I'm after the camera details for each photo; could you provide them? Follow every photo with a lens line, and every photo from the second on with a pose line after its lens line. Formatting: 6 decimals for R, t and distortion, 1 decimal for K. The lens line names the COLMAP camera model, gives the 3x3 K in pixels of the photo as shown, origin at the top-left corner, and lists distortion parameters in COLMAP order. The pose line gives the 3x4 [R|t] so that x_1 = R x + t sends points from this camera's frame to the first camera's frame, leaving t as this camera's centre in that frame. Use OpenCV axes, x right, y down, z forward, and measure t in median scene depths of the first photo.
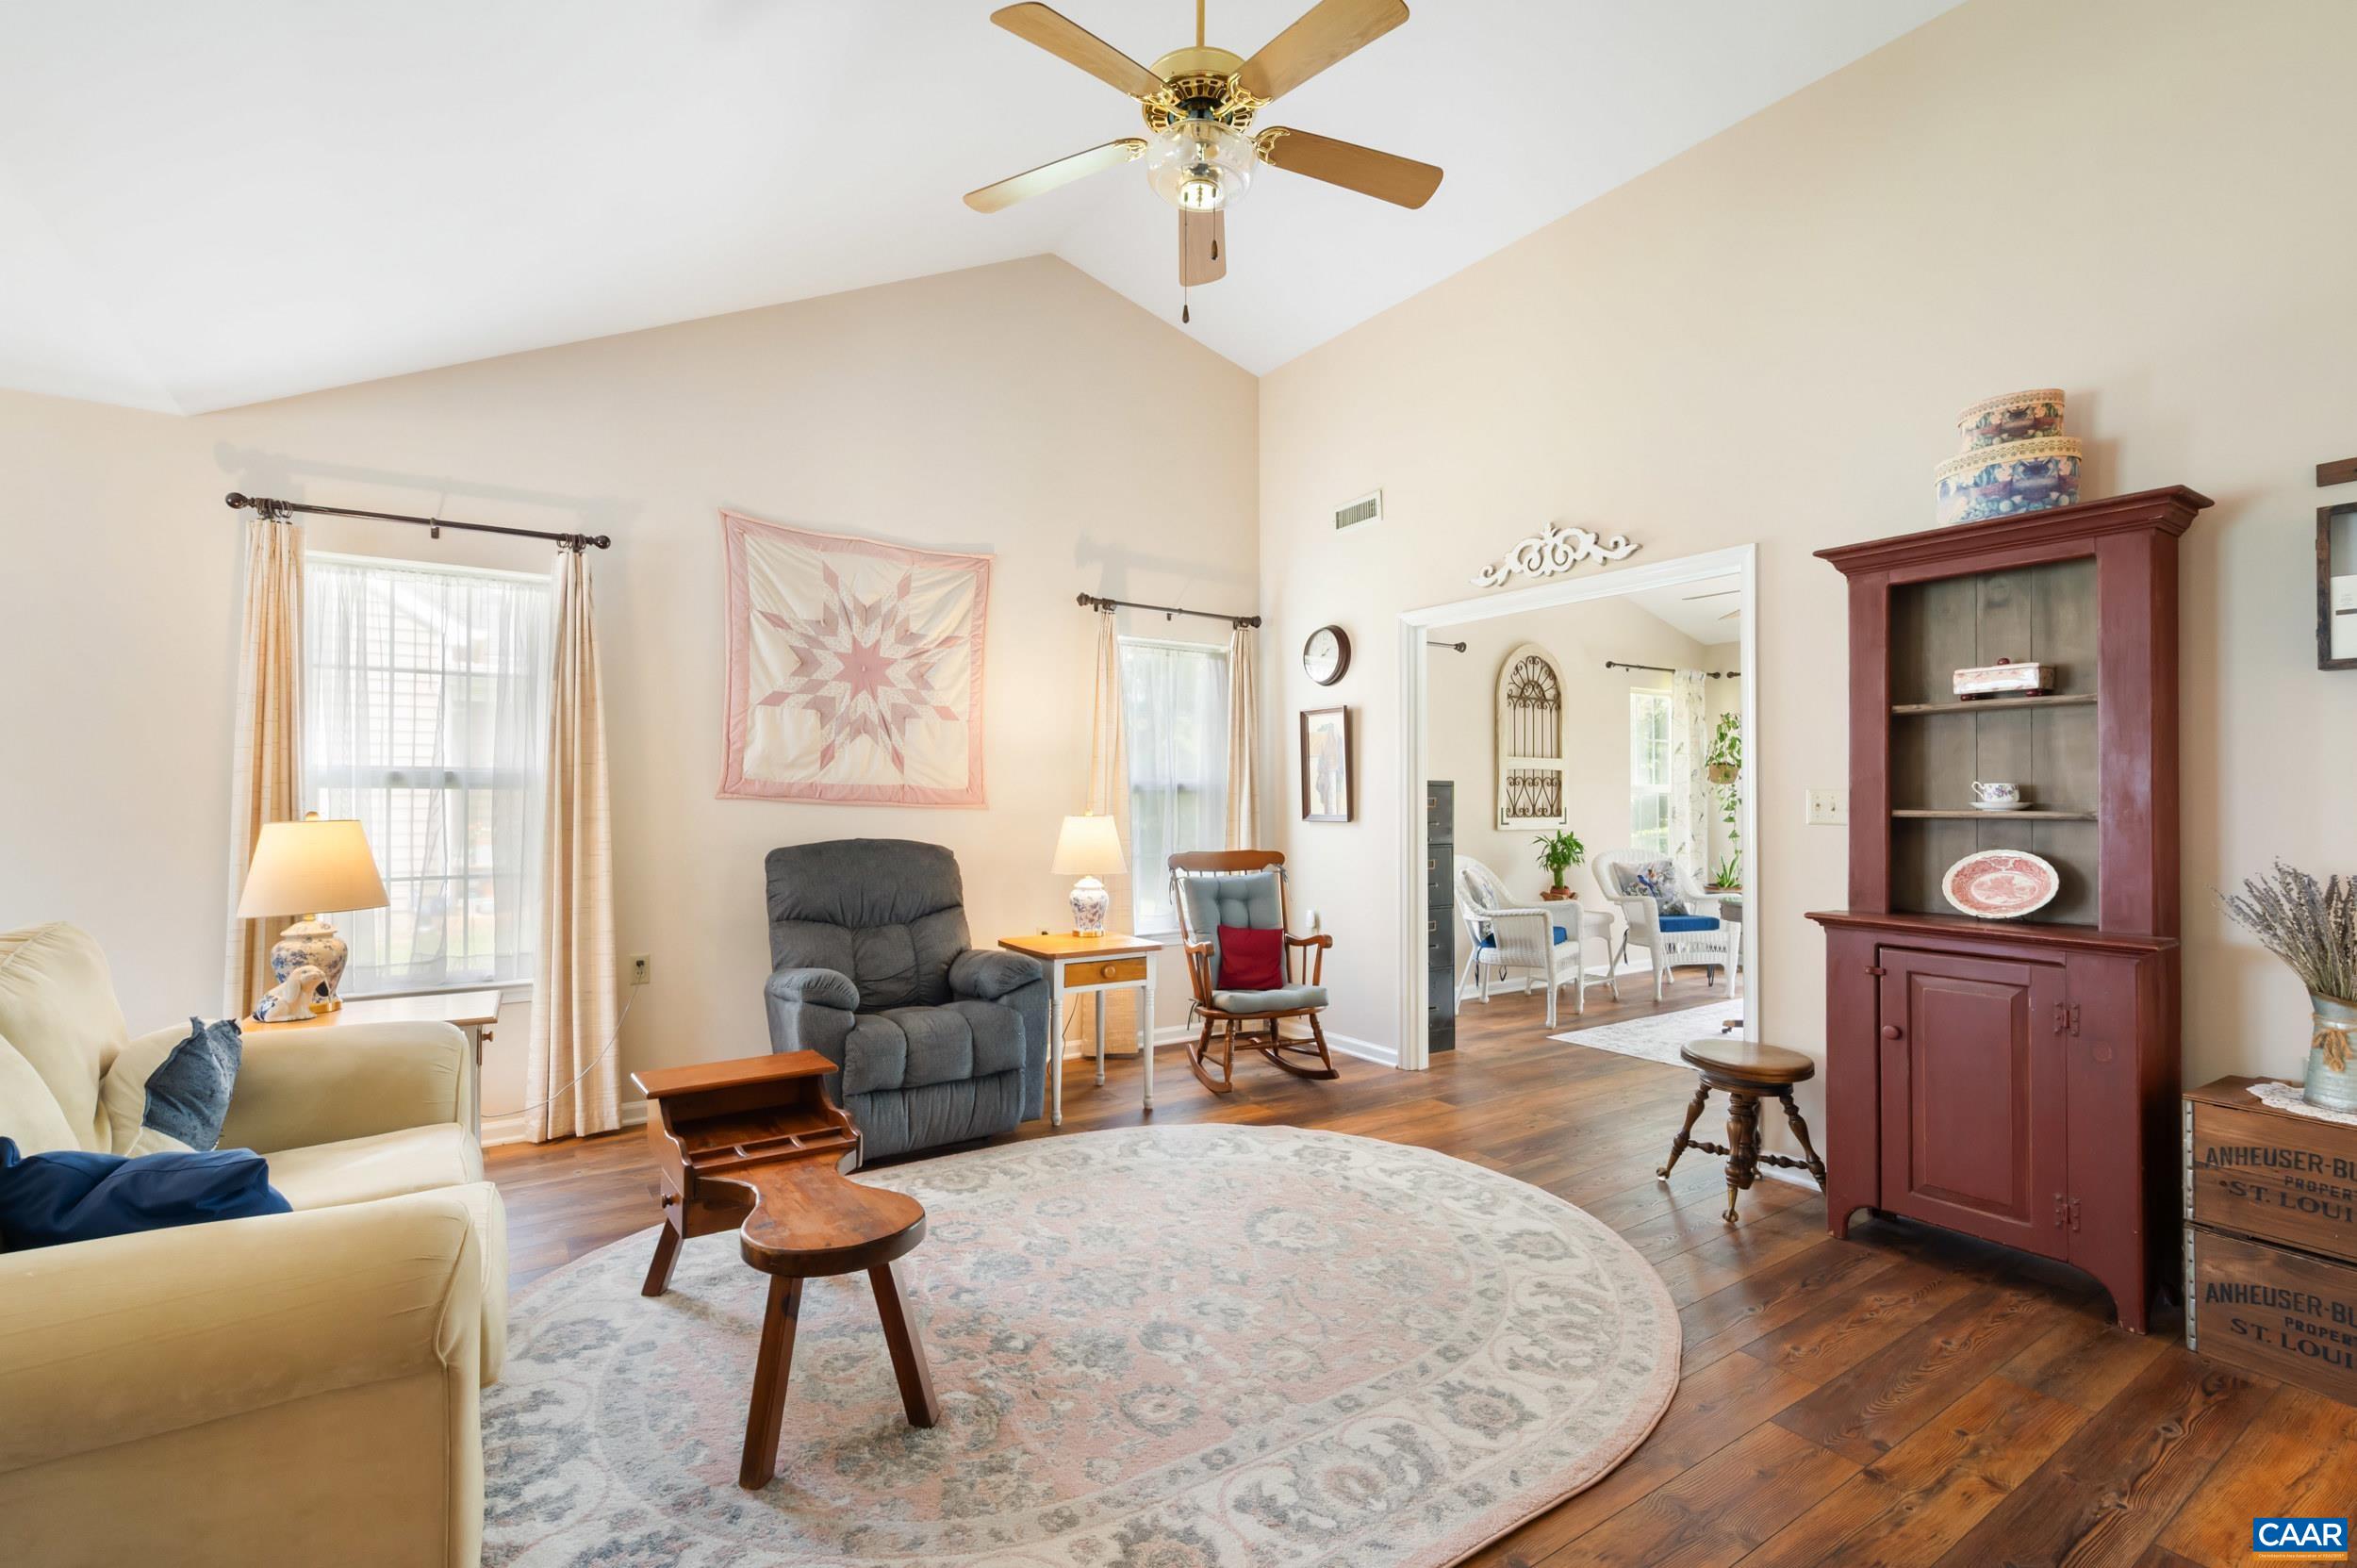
lens RADIAL K [[1061.9, 0, 1162.6], [0, 1061.9, 793.8], [0, 0, 1]] dist [-0.001039, 0.001508]
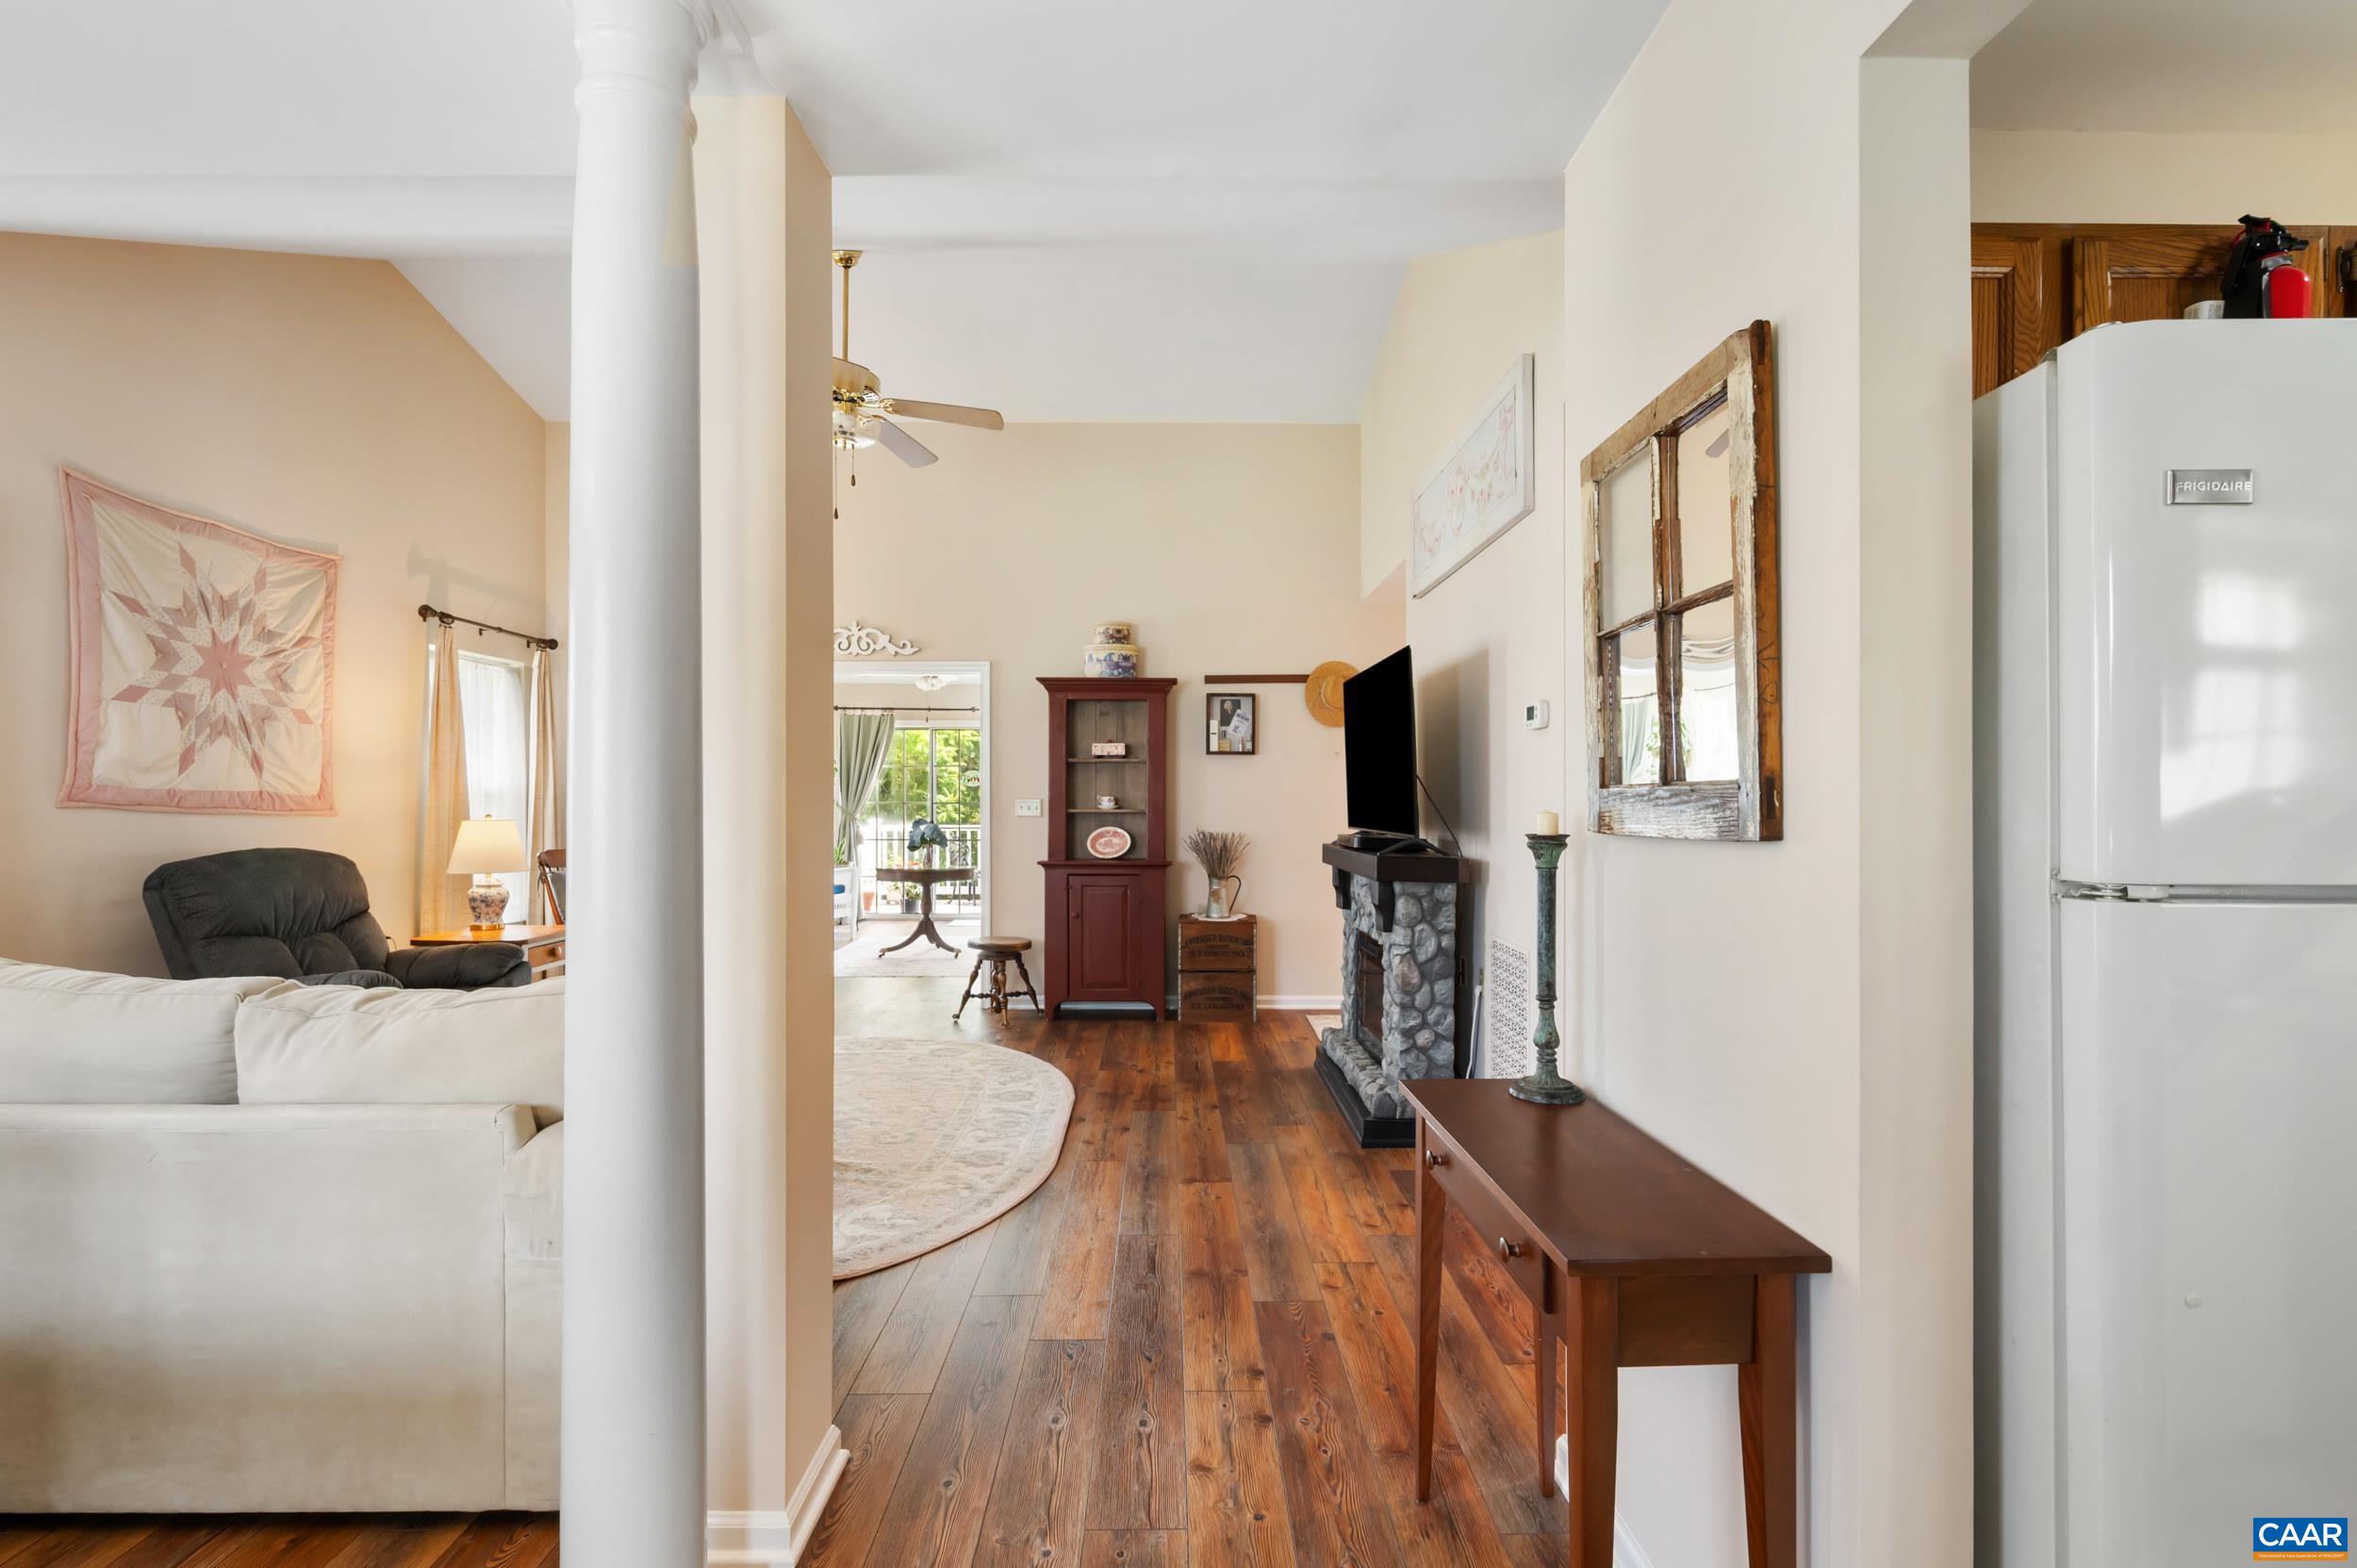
lens RADIAL K [[1061.9, 0, 1200.7], [0, 1061.9, 787.3], [0, 0, 1]] dist [-0.001039, 0.001508]
pose [[0.530120, 0.006490, 0.847898, -0.629226], [-0.005506, 0.999976, -0.004212, -0.013454], [-0.847904, -0.002436, 0.530143, -0.209924]]
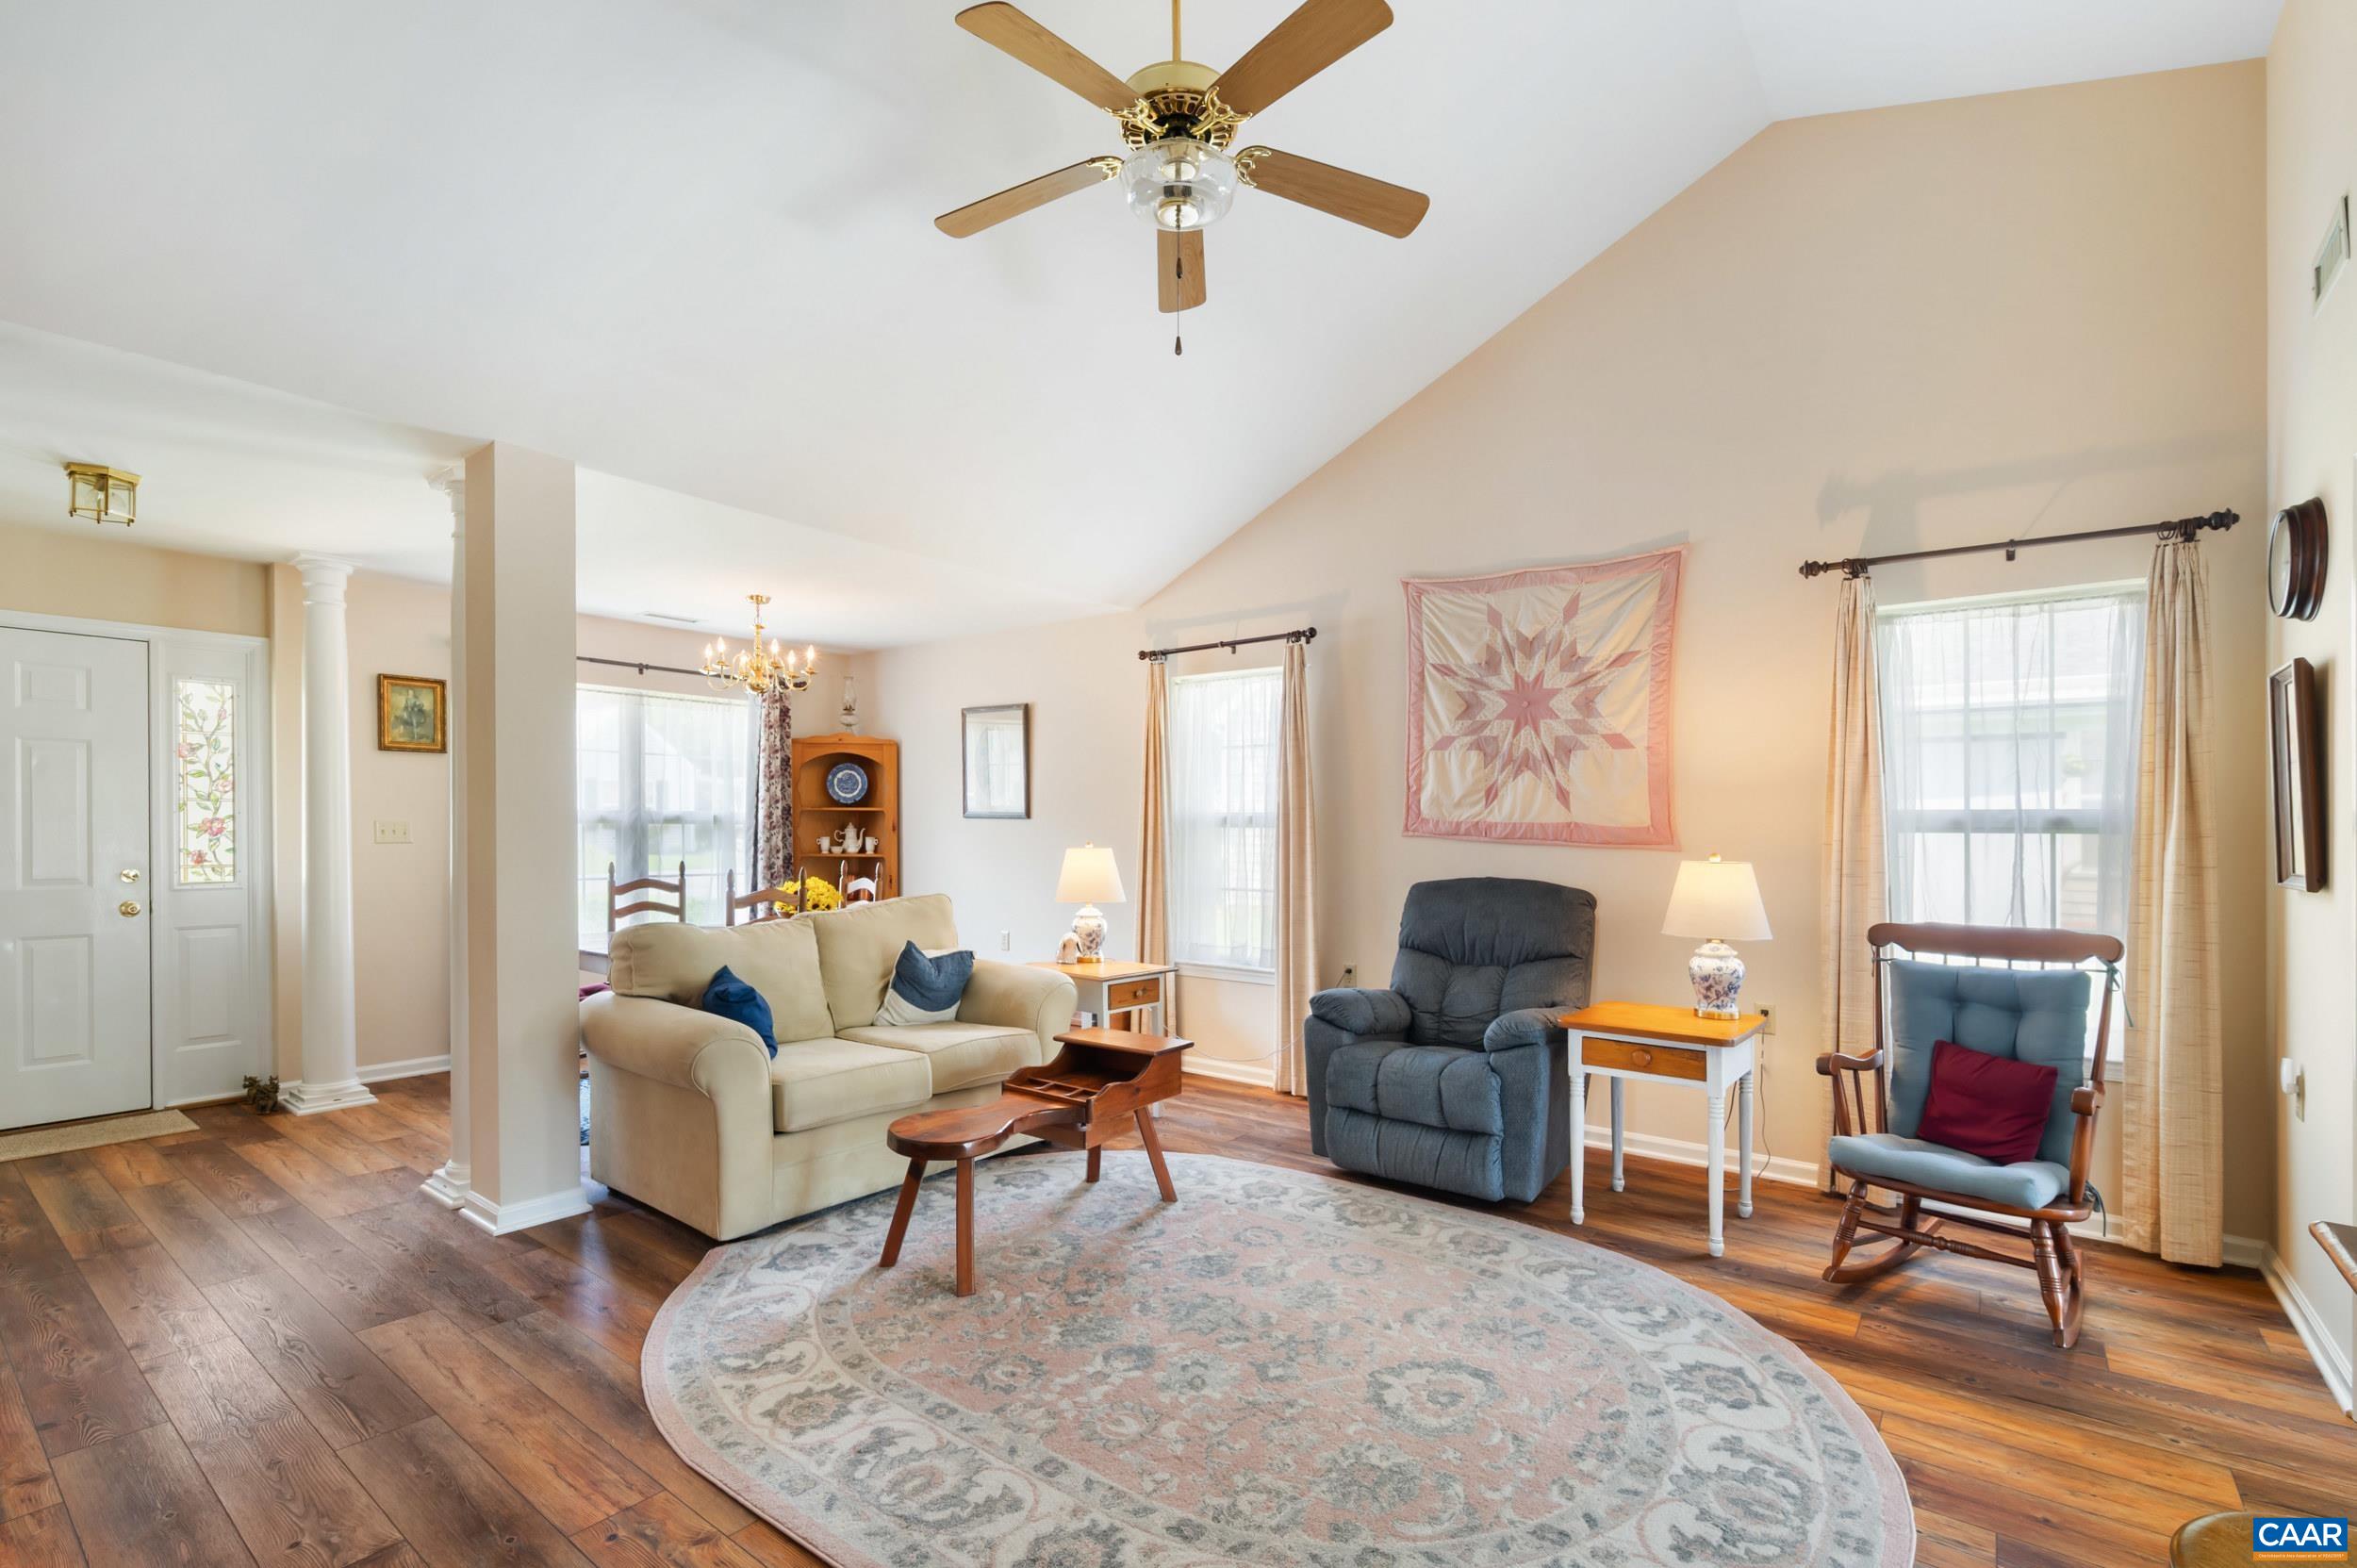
lens RADIAL K [[1061.9, 0, 1172.9], [0, 1061.9, 830.5], [0, 0, 1]] dist [-0.001039, 0.001508]
pose [[0.317406, 0.005213, -0.948276, 0.557542], [0.005027, 0.999962, 0.007180, -0.009900], [0.948277, -0.007046, 0.317367, 0.392305]]
